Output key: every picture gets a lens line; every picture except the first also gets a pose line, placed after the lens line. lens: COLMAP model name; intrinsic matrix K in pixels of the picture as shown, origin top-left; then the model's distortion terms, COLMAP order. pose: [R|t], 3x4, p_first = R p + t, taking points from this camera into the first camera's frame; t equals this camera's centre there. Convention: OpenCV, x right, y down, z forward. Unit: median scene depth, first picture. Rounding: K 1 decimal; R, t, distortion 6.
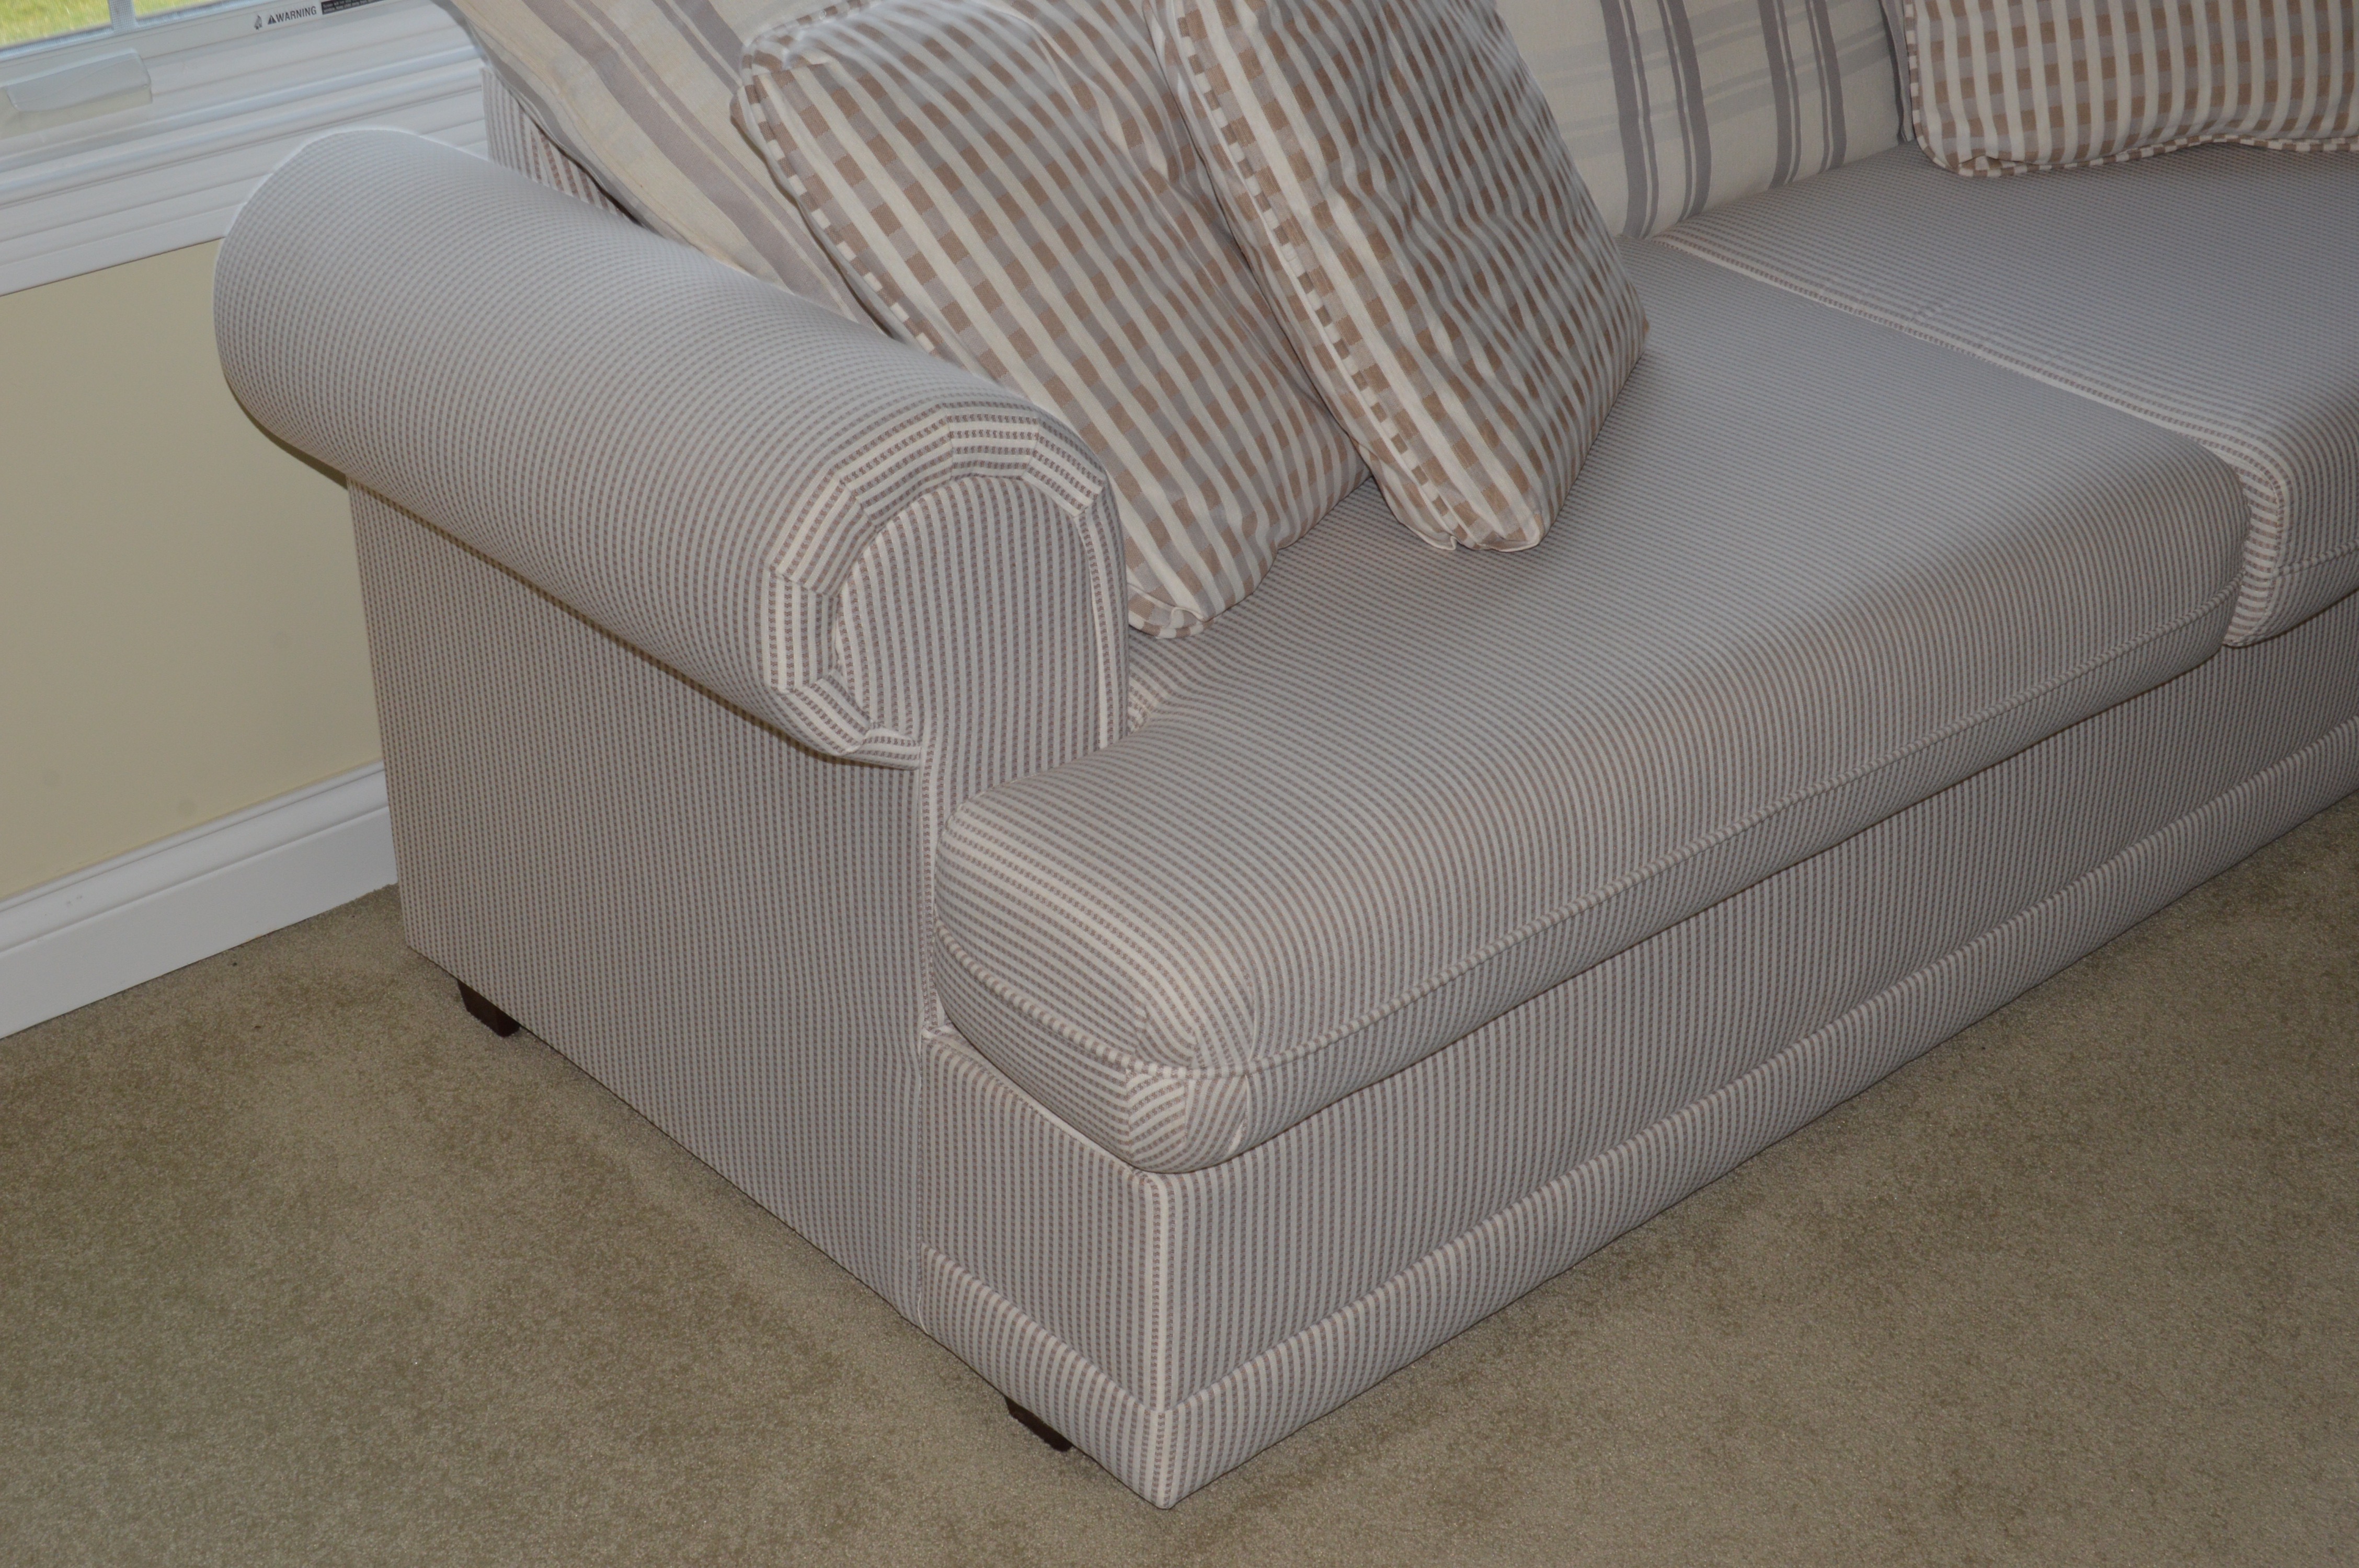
lens RADIAL K [[3425.1, 0, 1179.5], [0, 3425.1, 784.0], [0, 0, 1]] dist [-0.072858, 0.128038]
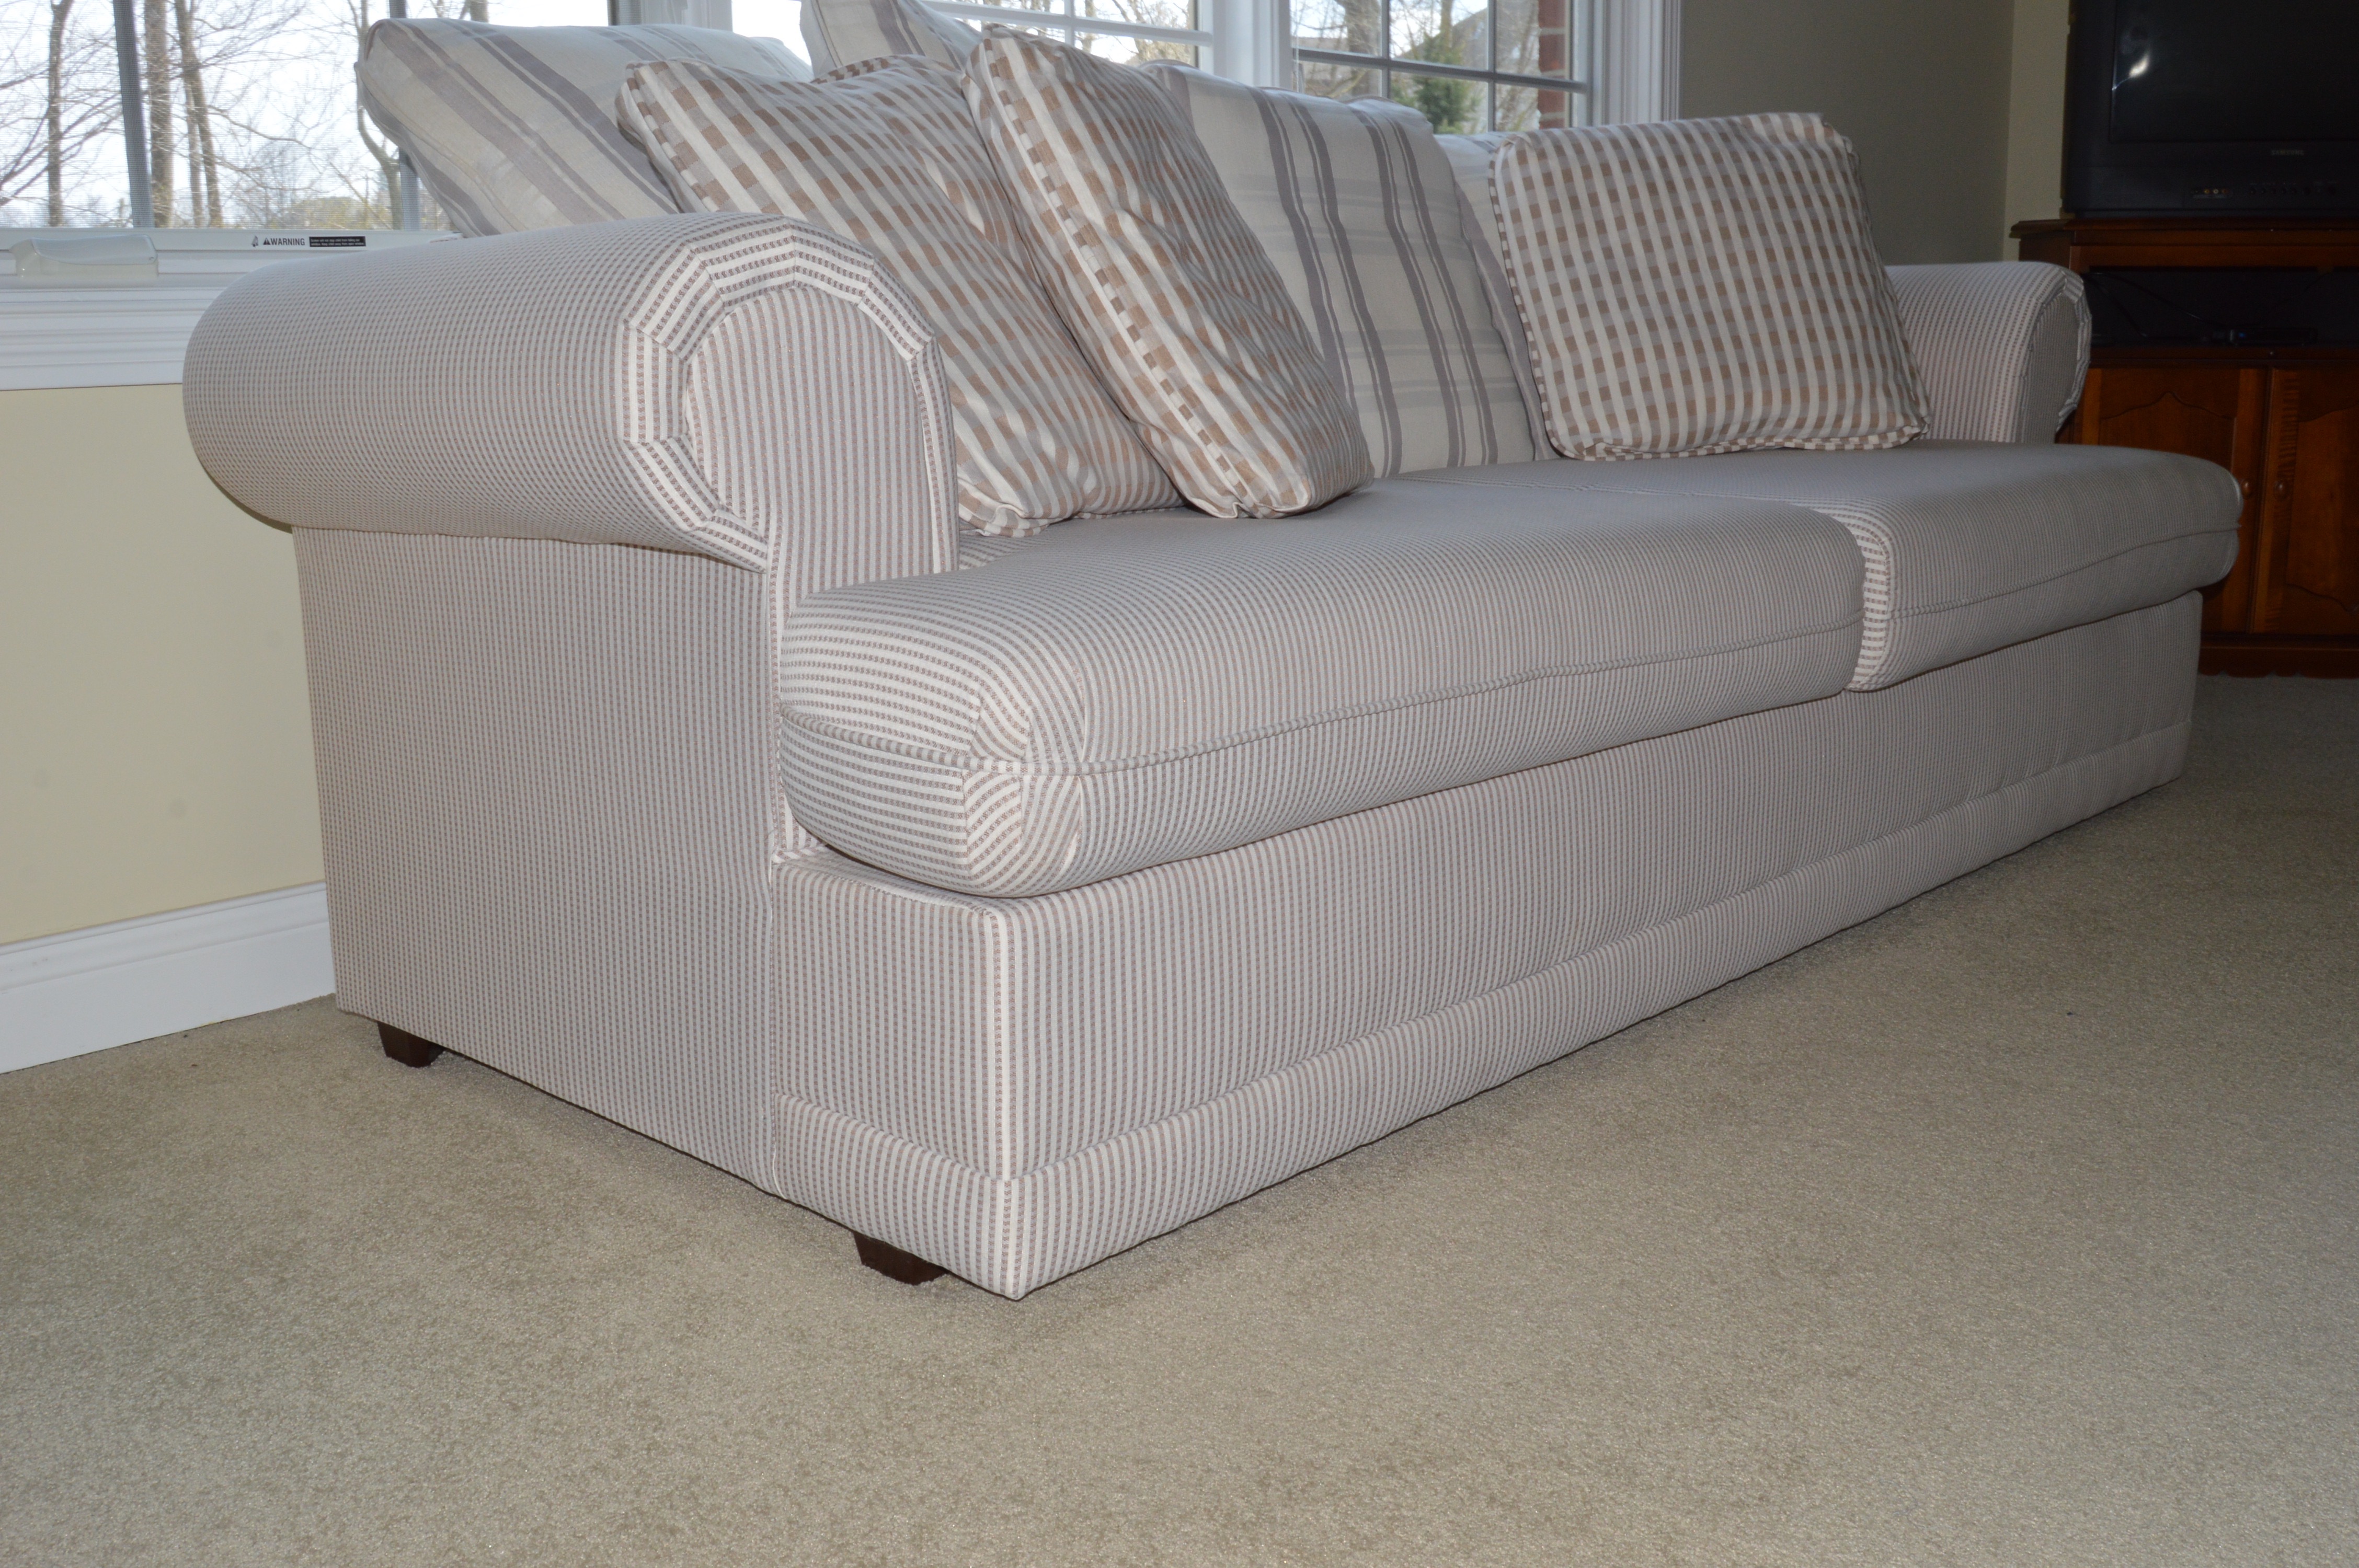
lens RADIAL K [[2185.6, 0, 1179.5], [0, 2185.6, 784.0], [0, 0, 1]] dist [-0.076452, 0.020973]
pose [[0.996009, -0.028678, 0.084517, -0.005593], [0.053114, 0.951485, -0.303075, 0.262293], [-0.071725, 0.306355, 0.949211, 0.337048]]
